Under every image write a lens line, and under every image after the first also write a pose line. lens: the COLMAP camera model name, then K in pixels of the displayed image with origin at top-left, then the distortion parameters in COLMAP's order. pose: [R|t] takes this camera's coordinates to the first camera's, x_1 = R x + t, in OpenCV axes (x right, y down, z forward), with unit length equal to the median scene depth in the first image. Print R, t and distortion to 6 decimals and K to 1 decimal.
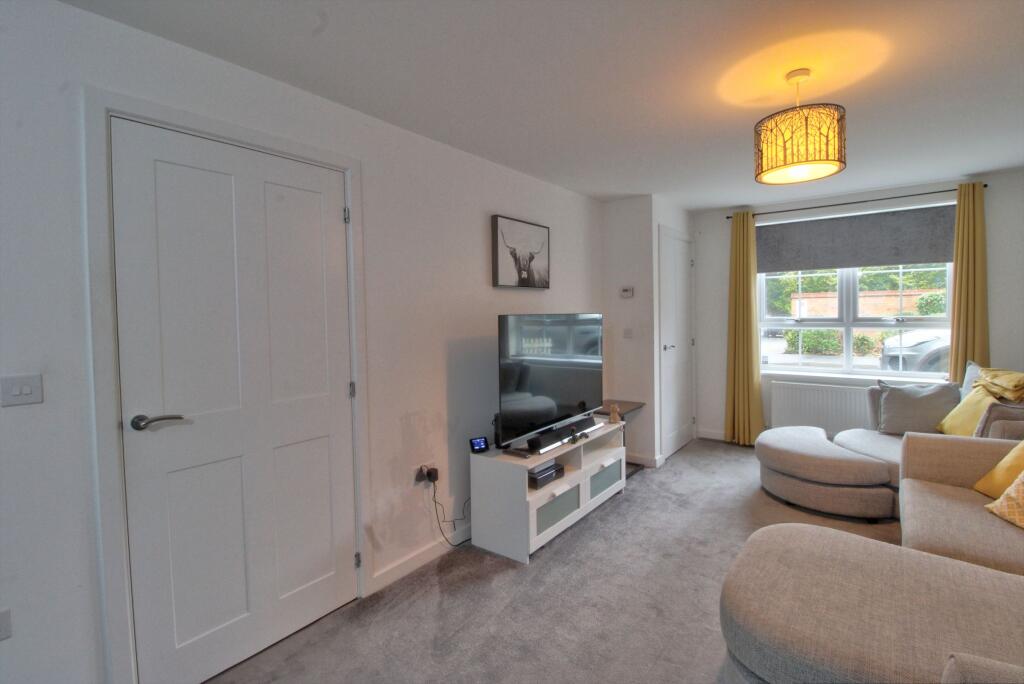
lens RADIAL K [[476.4, 0, 512.2], [0, 476.4, 333.5], [0, 0, 1]] dist [-0.002590, -0.009723]
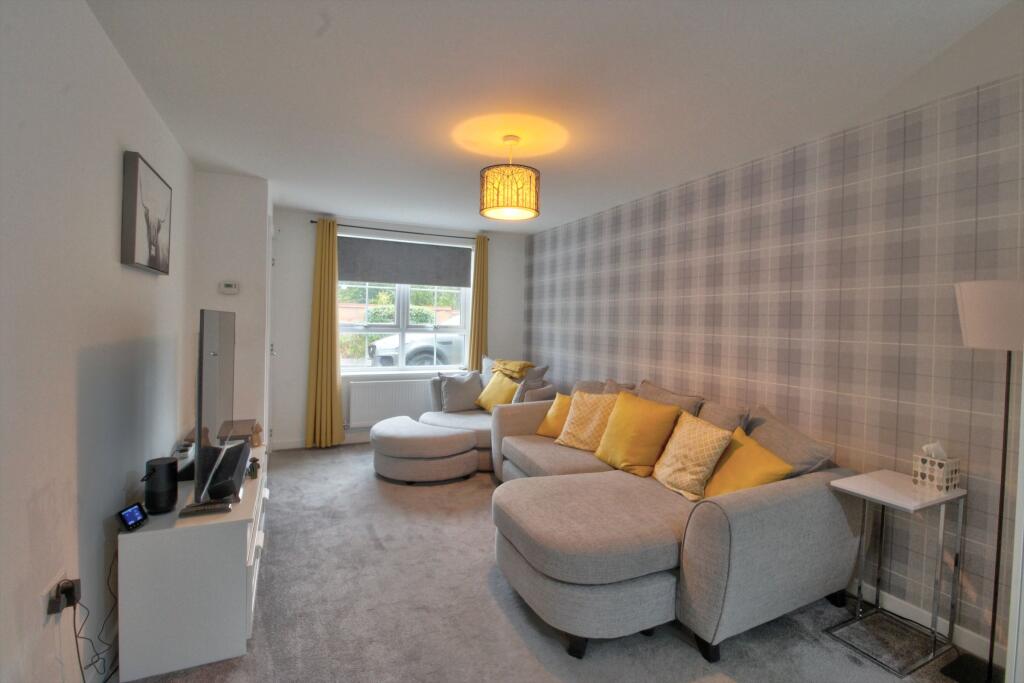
lens RADIAL K [[476.4, 0, 520.5], [0, 476.4, 332.6], [0, 0, 1]] dist [-0.002590, -0.009723]
pose [[0.450715, 0.005531, 0.892651, -0.325895], [0.008289, 0.999912, -0.010381, 0.003603], [-0.892629, 0.012078, 0.450630, 0.223553]]
